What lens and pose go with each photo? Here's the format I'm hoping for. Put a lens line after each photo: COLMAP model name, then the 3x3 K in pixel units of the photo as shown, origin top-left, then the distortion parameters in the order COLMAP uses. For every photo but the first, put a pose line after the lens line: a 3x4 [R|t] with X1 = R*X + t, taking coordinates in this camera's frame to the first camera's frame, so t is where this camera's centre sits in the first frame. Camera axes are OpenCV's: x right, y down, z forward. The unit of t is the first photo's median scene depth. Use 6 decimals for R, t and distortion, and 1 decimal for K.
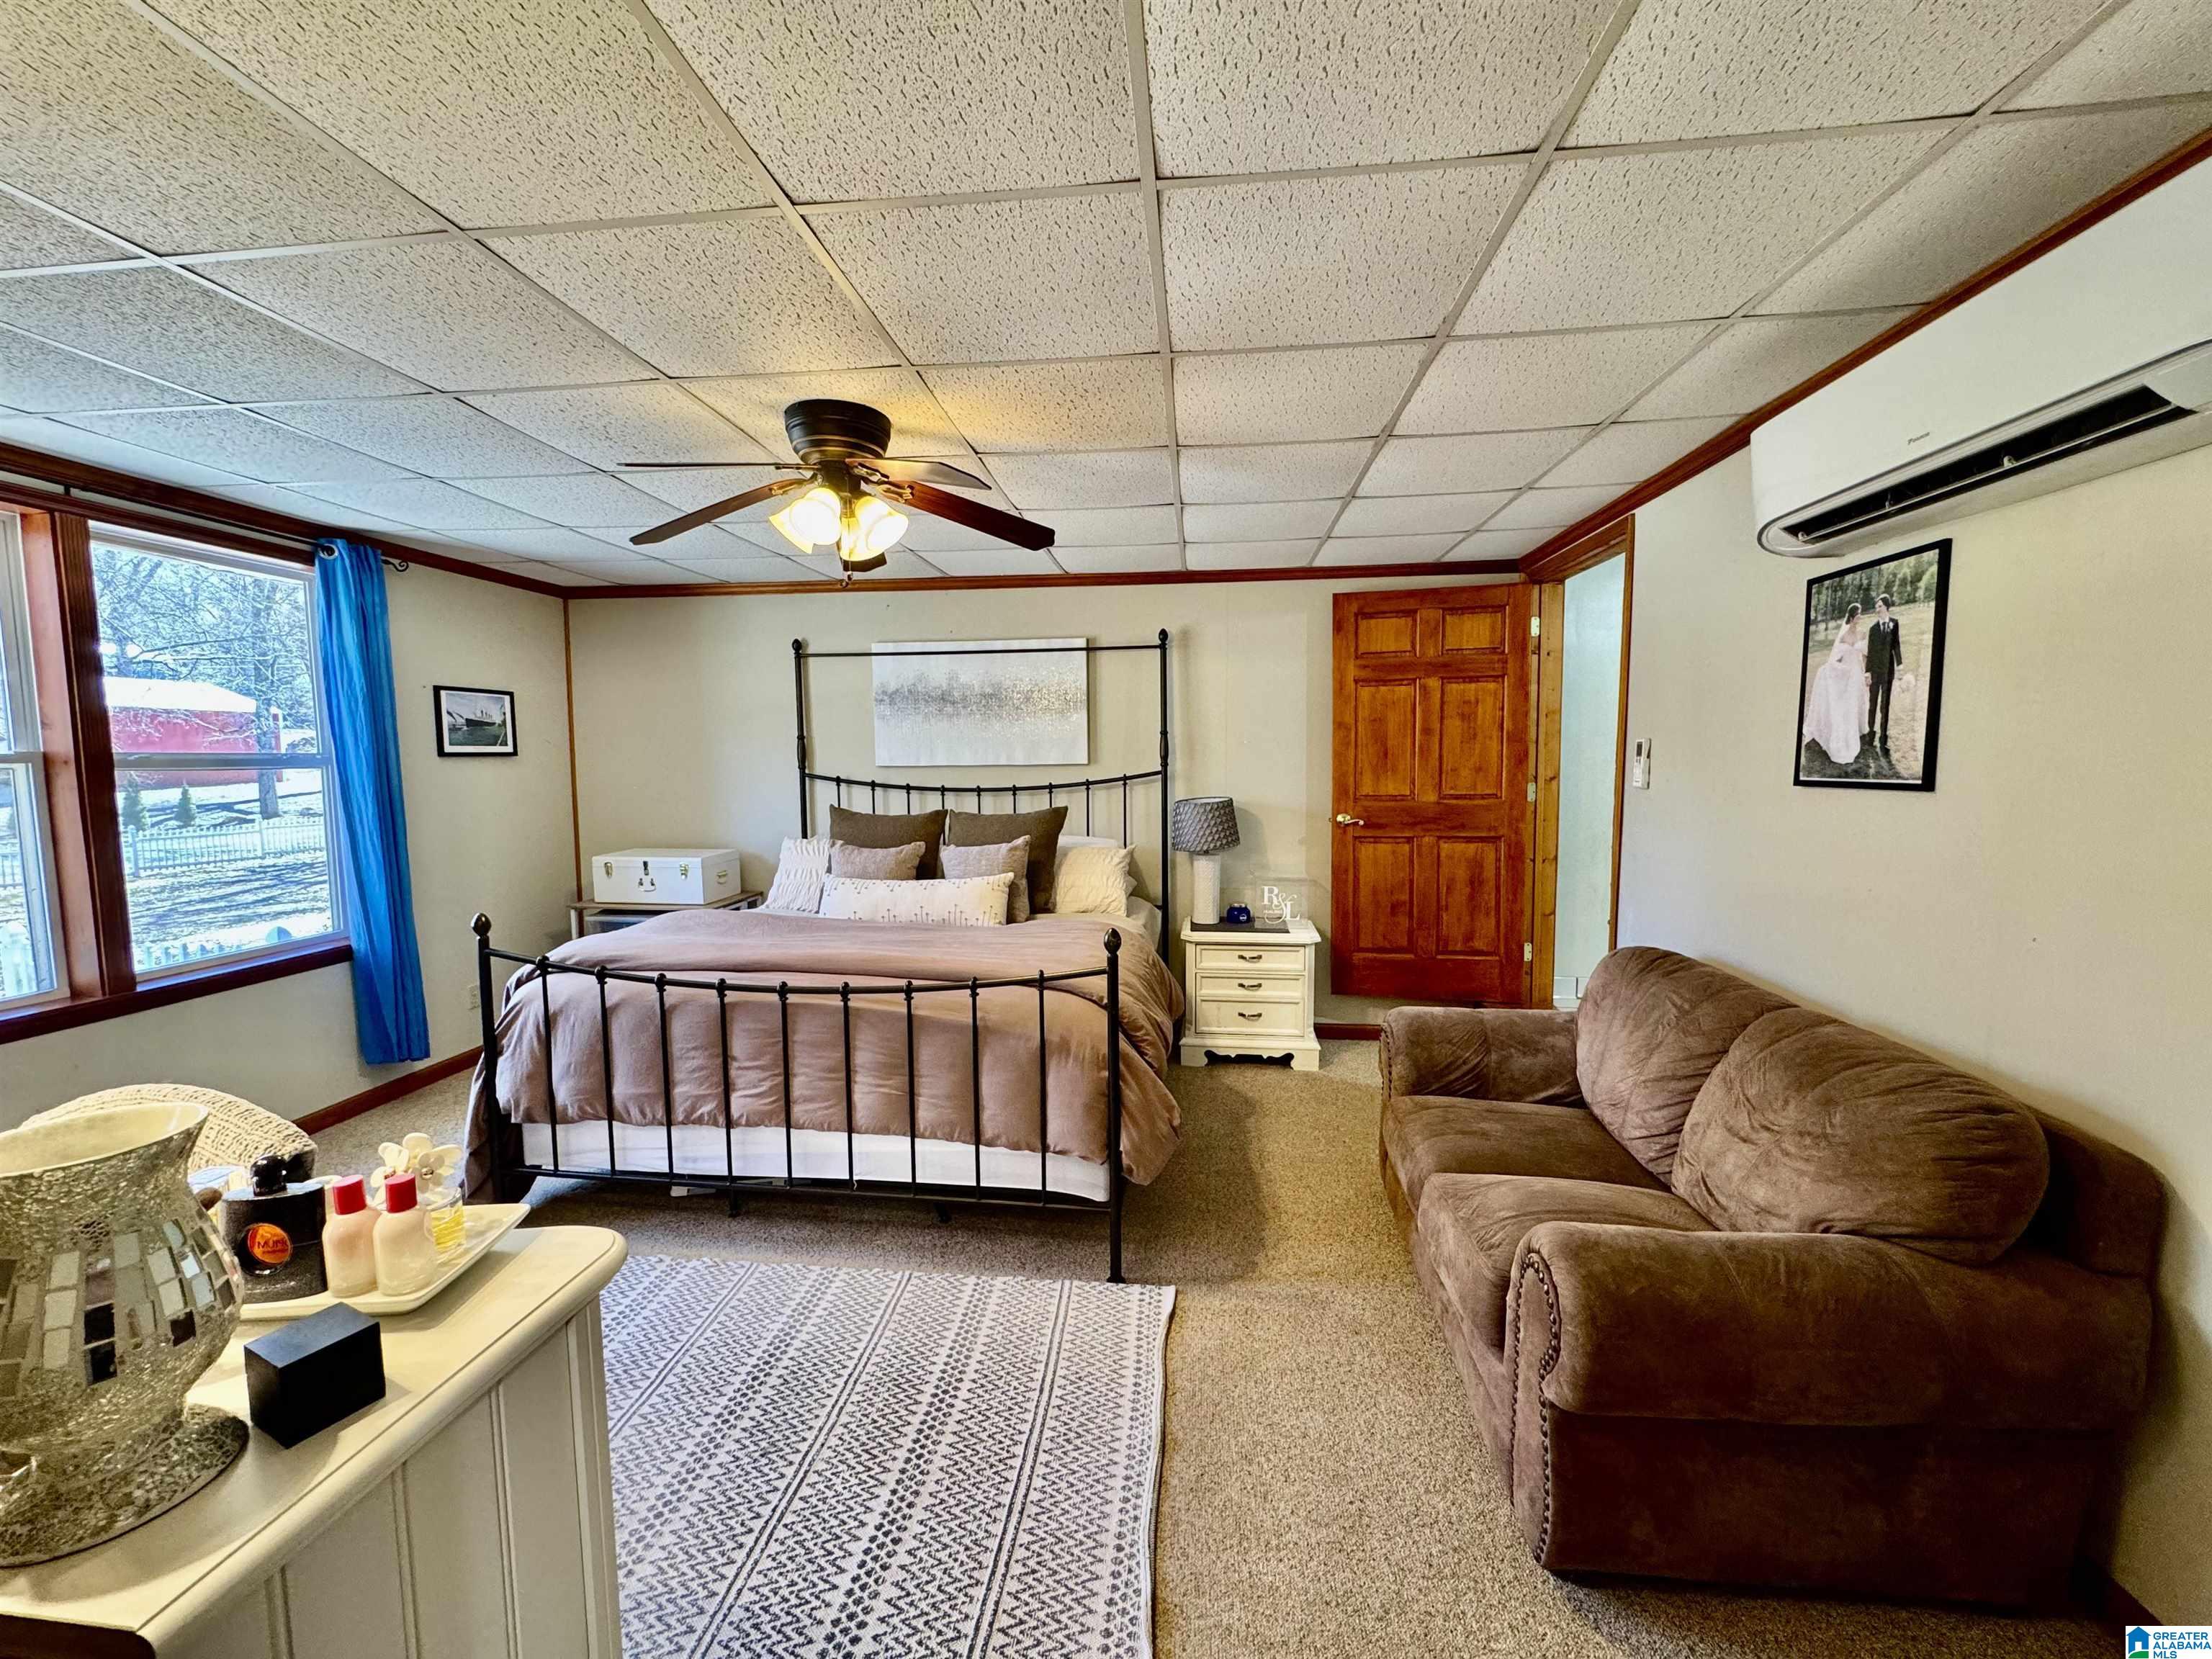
lens RADIAL K [[880.6, 0, 1096.0], [0, 880.6, 841.4], [0, 0, 1]] dist [-0.001416, -0.000191]
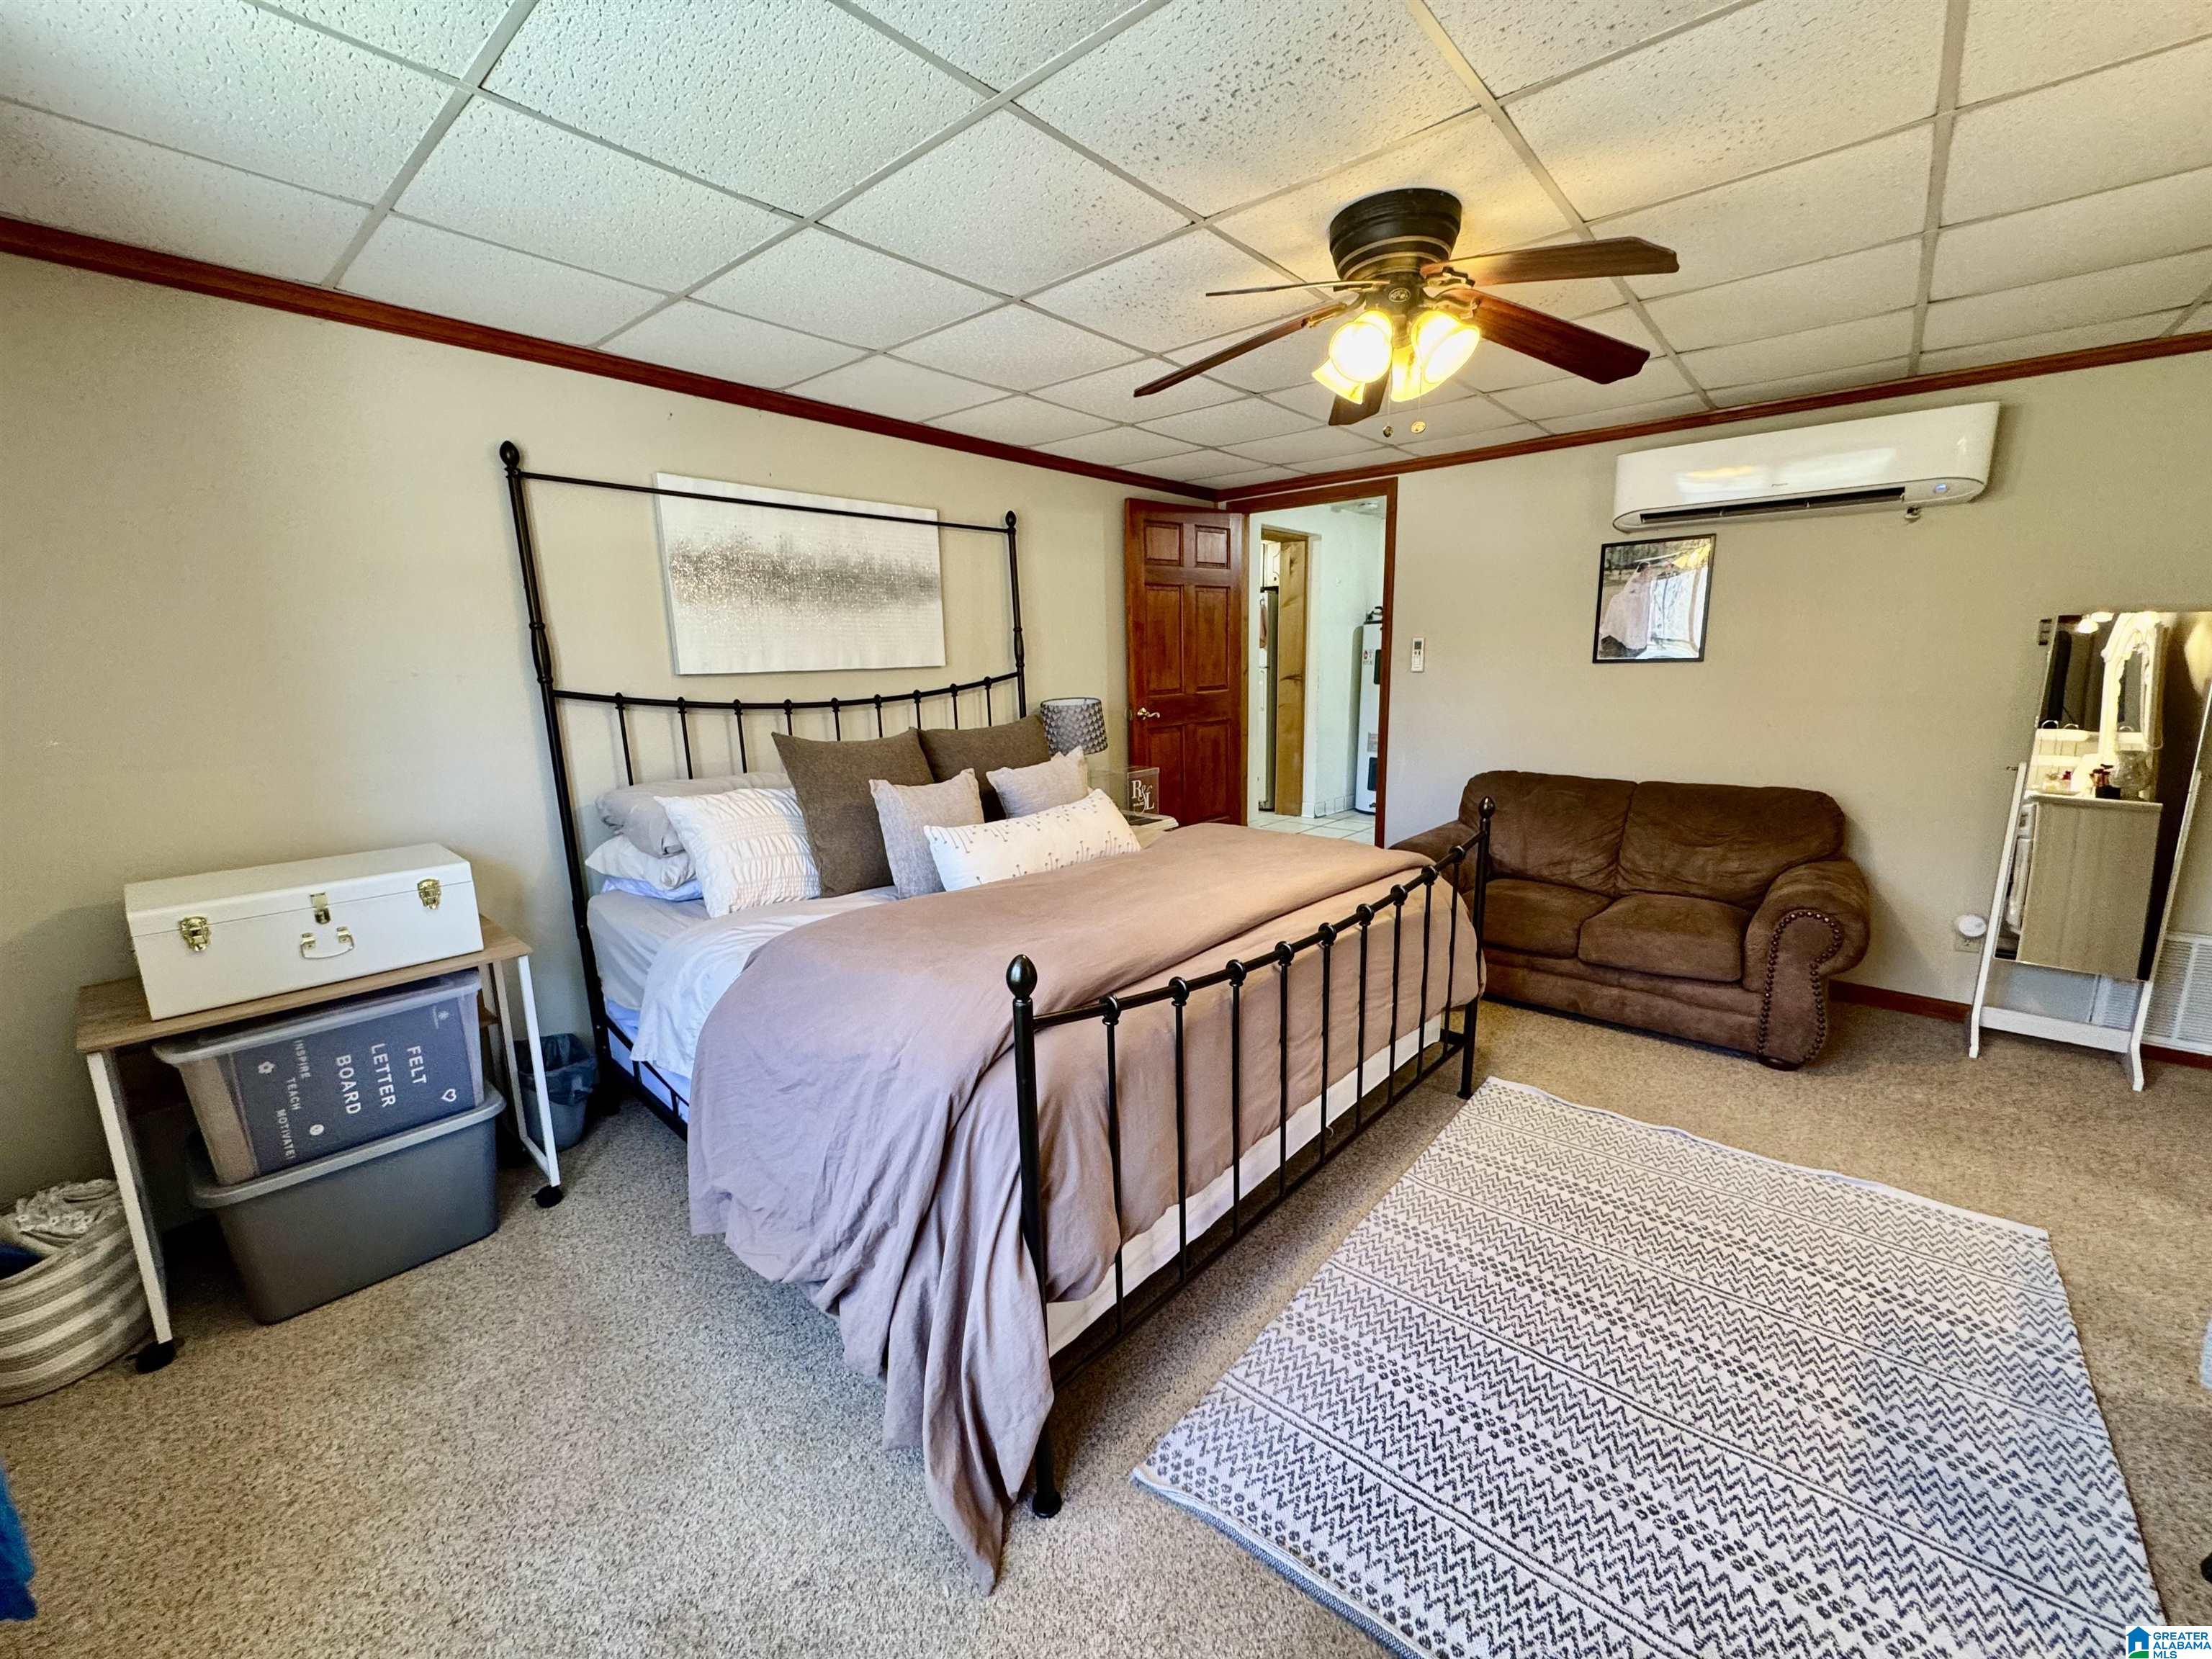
lens RADIAL K [[899.7, 0, 1106.0], [0, 899.7, 829.5], [0, 0, 1]] dist [-0.000099, 0.000034]
pose [[0.558061, -0.162445, 0.813745, -0.673218], [0.096262, 0.986704, 0.130956, -0.034084], [-0.824198, 0.005251, 0.566278, 0.415770]]
